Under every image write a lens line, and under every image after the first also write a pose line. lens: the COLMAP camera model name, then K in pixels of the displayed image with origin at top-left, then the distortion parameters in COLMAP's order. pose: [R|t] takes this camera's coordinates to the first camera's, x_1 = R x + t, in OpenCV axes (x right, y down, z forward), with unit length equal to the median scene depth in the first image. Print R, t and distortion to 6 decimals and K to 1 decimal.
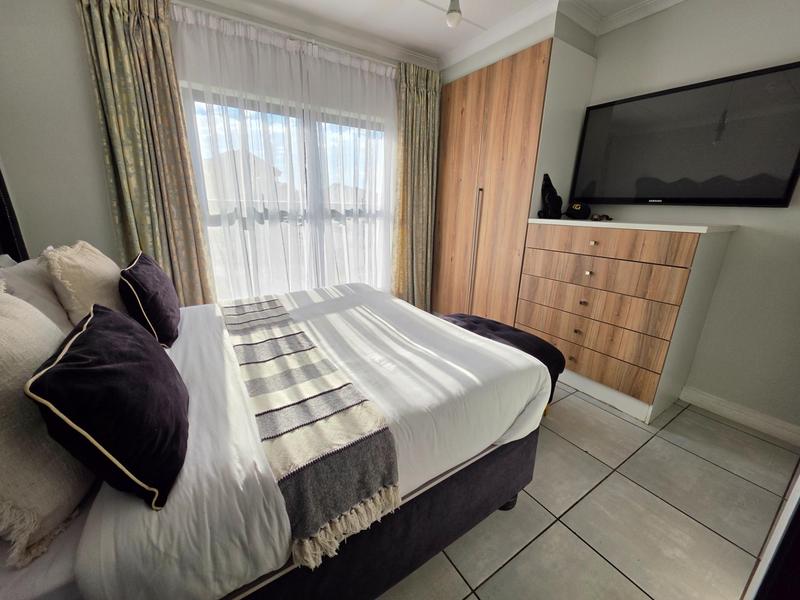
lens RADIAL K [[323.3, 0, 400.0], [0, 323.3, 300.0], [0, 0, 1]] dist [-0.001449, -0.000348]
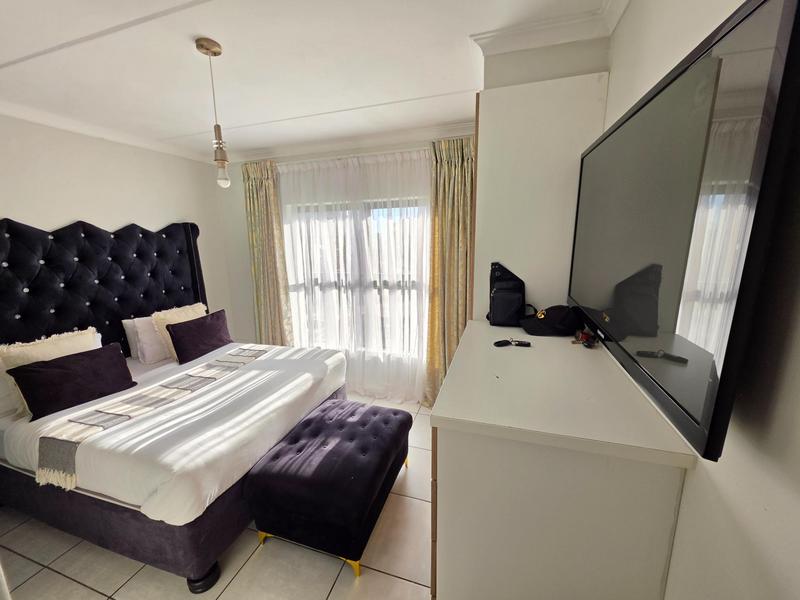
lens RADIAL K [[323.3, 0, 400.0], [0, 323.3, 300.0], [0, 0, 1]] dist [-0.001449, -0.000348]
pose [[0.621461, 0.118498, -0.774431, 1.123345], [-0.179543, 0.983729, 0.006445, -0.350378], [0.762594, 0.135038, 0.632625, 0.513182]]
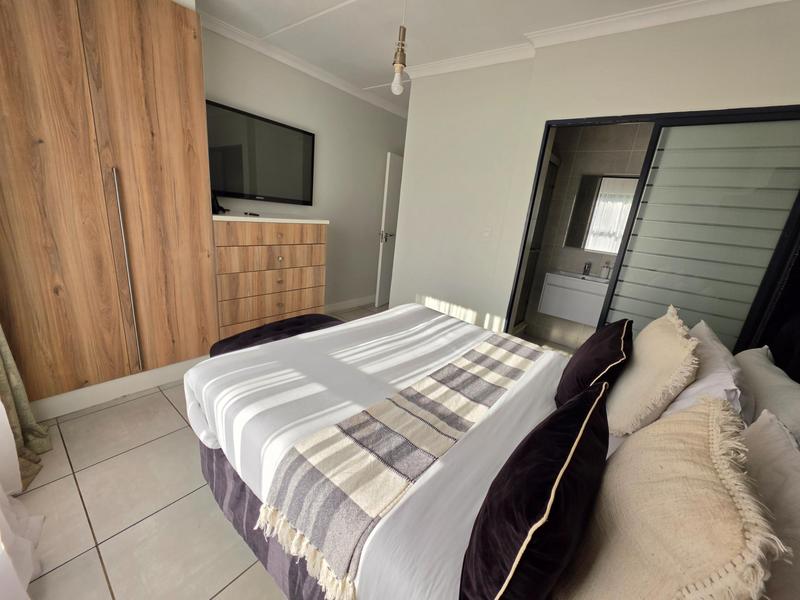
lens RADIAL K [[316.1, 0, 400.0], [0, 316.1, 300.0], [0, 0, 1]] dist [-0.004145, -0.000221]
pose [[-0.315991, -0.320402, 0.893024, -0.825705], [0.149495, 0.912679, 0.380352, -0.375821], [-0.936910, 0.253691, -0.240500, 0.991184]]
